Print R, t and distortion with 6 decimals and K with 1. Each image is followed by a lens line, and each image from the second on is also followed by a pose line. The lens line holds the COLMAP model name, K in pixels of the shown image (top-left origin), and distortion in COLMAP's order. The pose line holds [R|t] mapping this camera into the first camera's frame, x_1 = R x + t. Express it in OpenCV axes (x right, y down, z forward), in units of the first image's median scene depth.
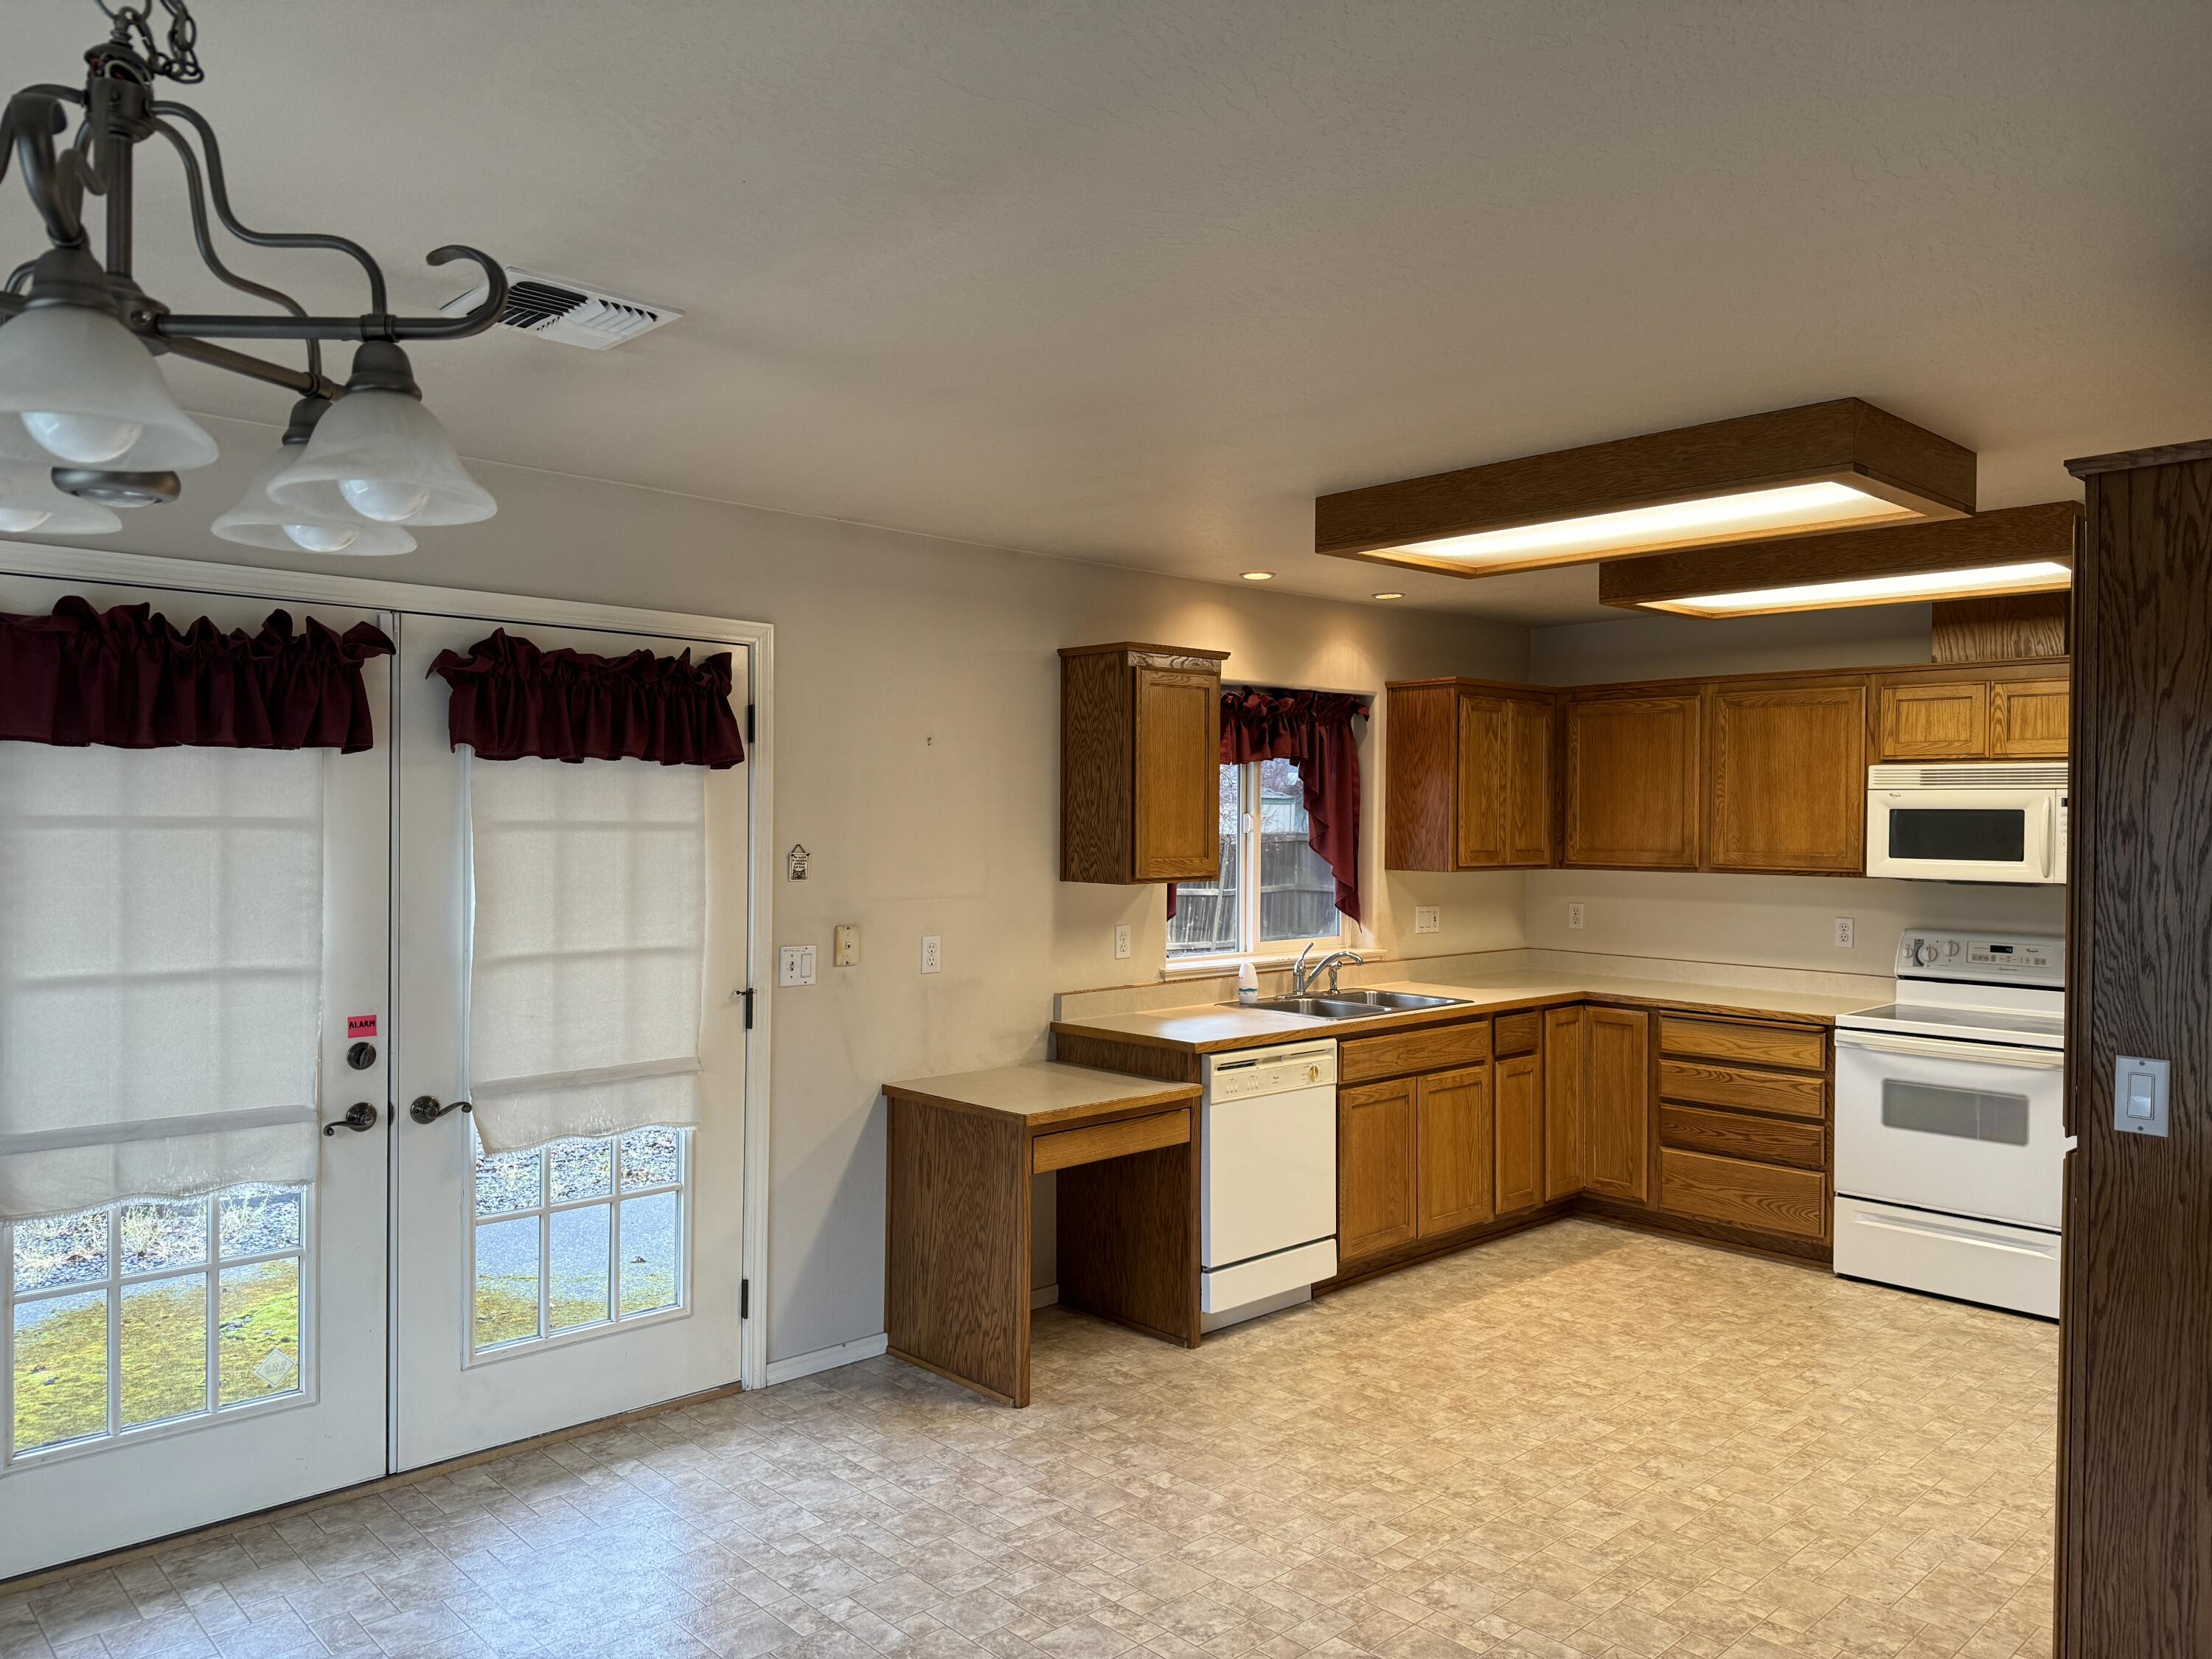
lens RADIAL K [[1571.6, 0, 1107.4], [0, 1571.6, 834.5], [0, 0, 1]] dist [0.164296, -0.214929]
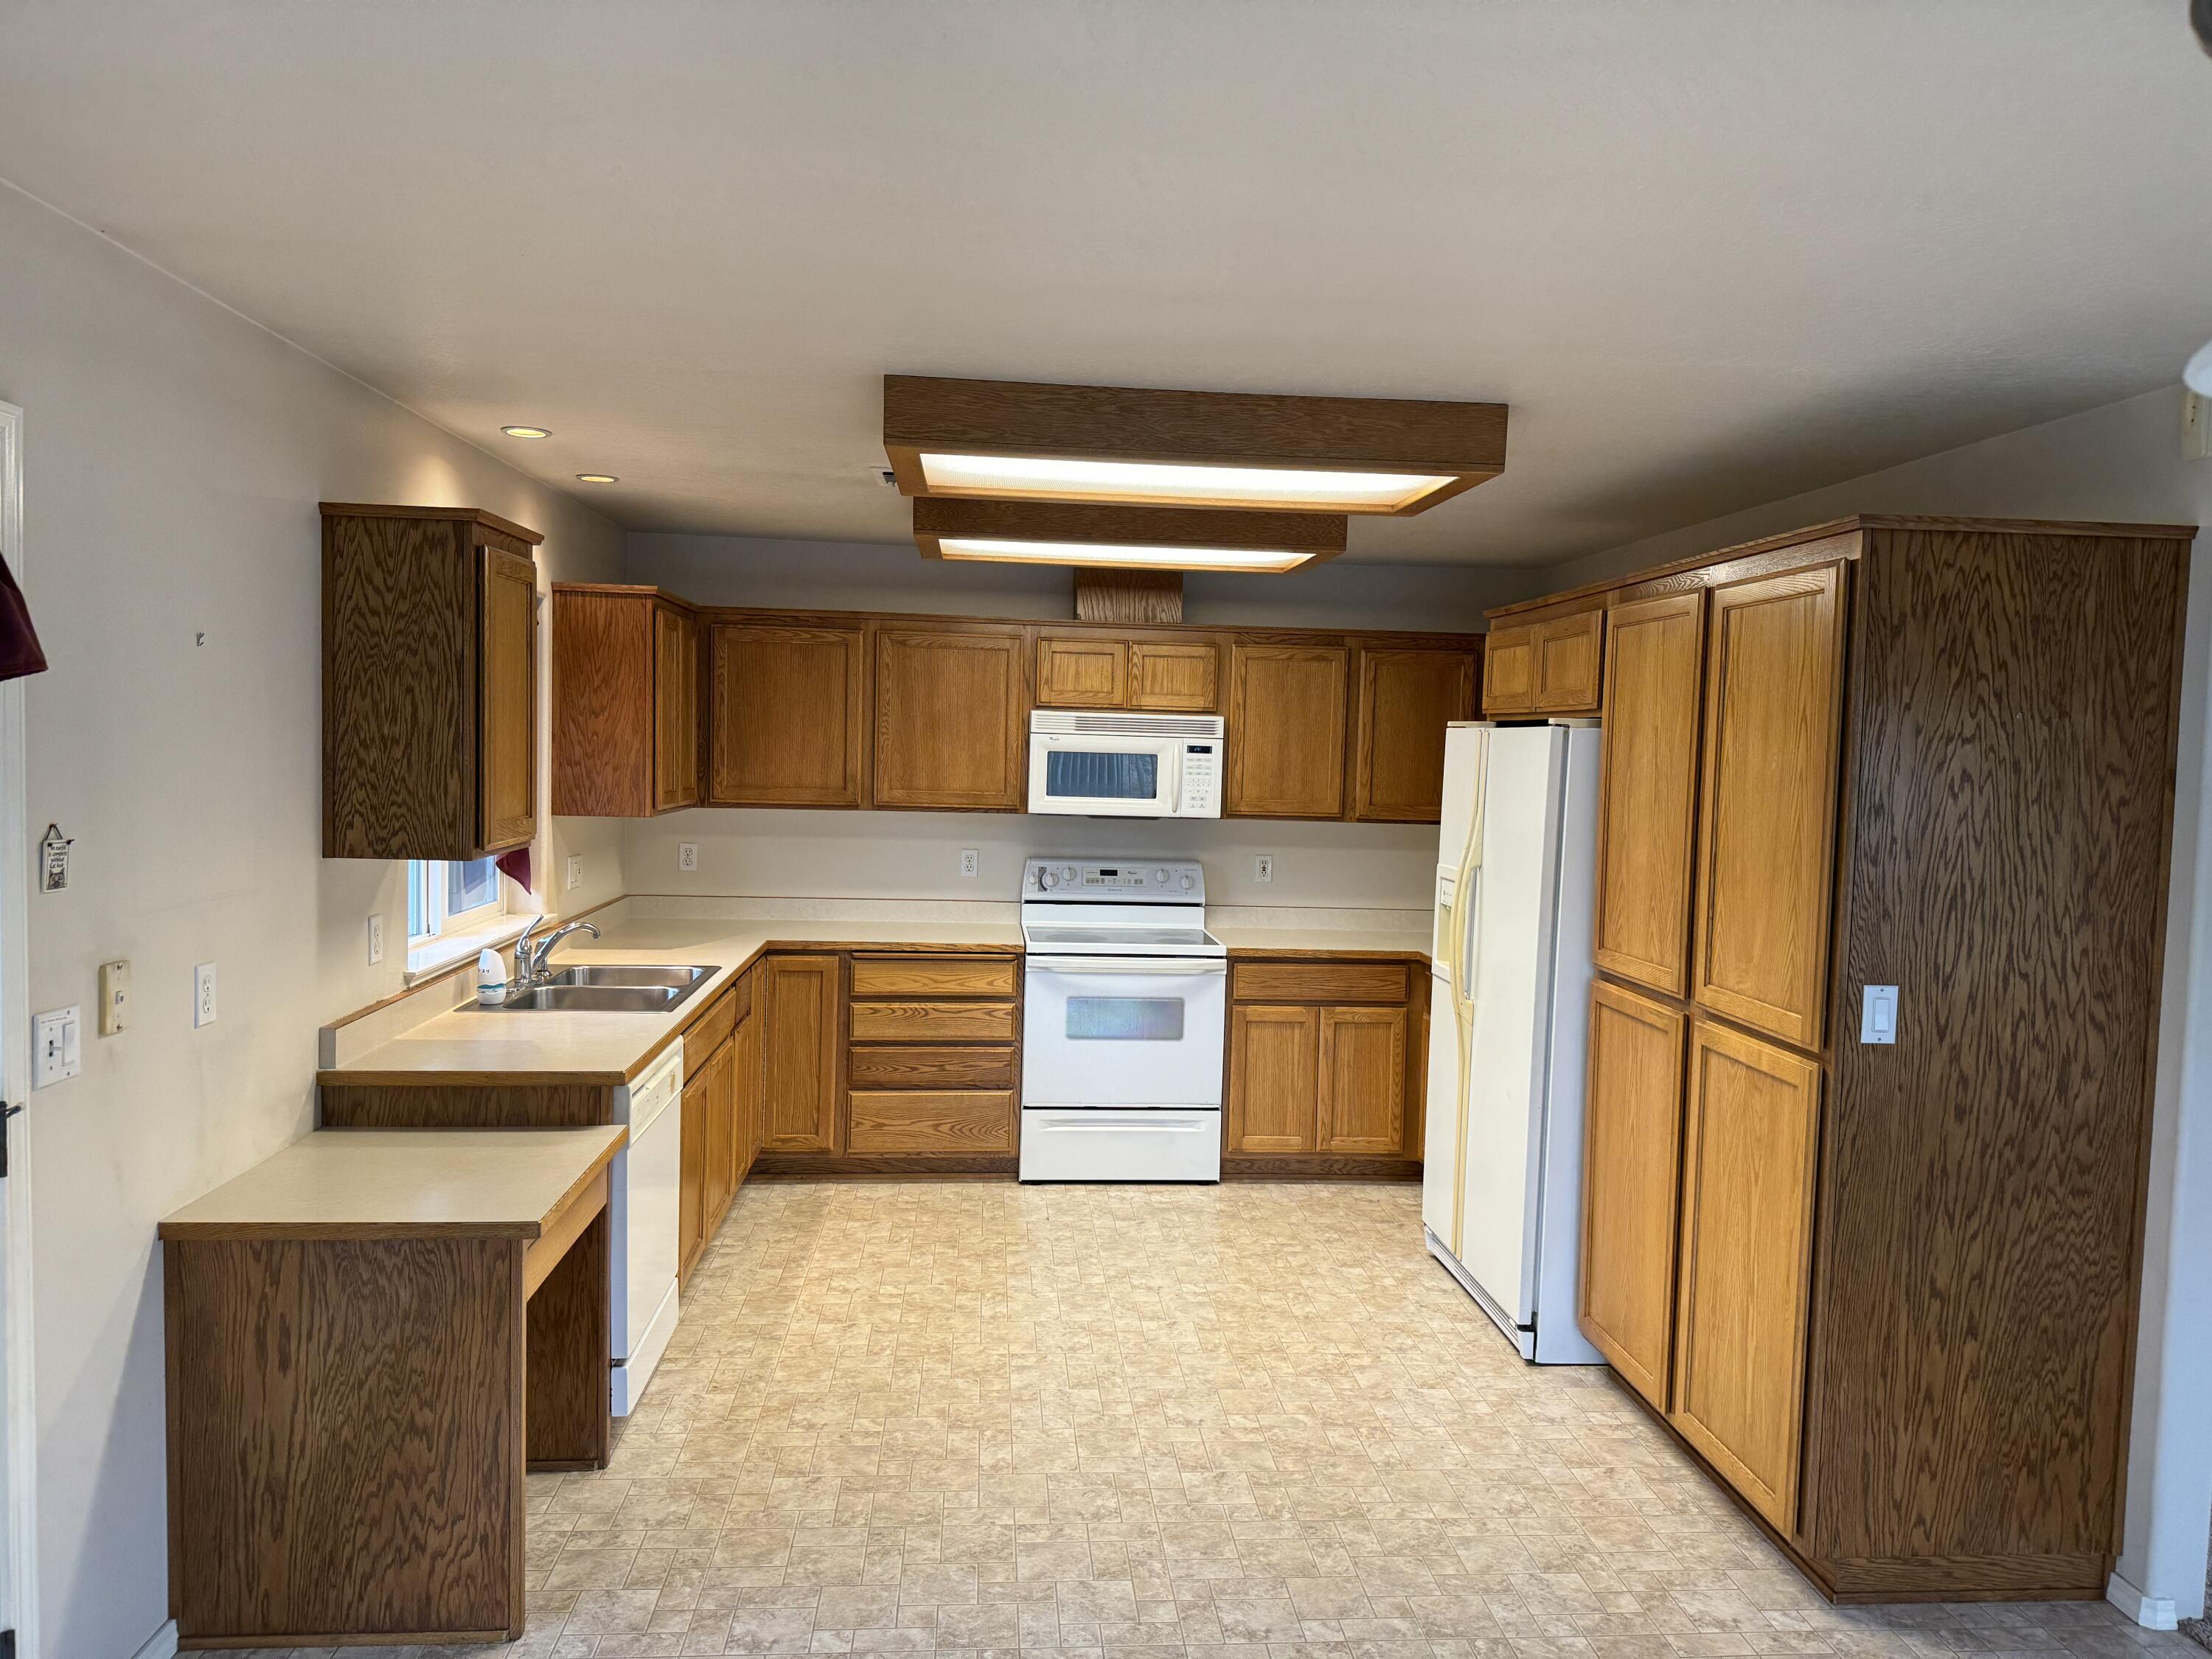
lens RADIAL K [[1586.4, 0, 988.6], [0, 1586.4, 824.8], [0, 0, 1]] dist [0.172341, -0.354599]
pose [[0.618469, -0.035934, 0.784987, -0.392819], [-0.013356, 0.998329, 0.056222, -0.026186], [-0.785696, -0.045256, 0.616956, 0.366863]]
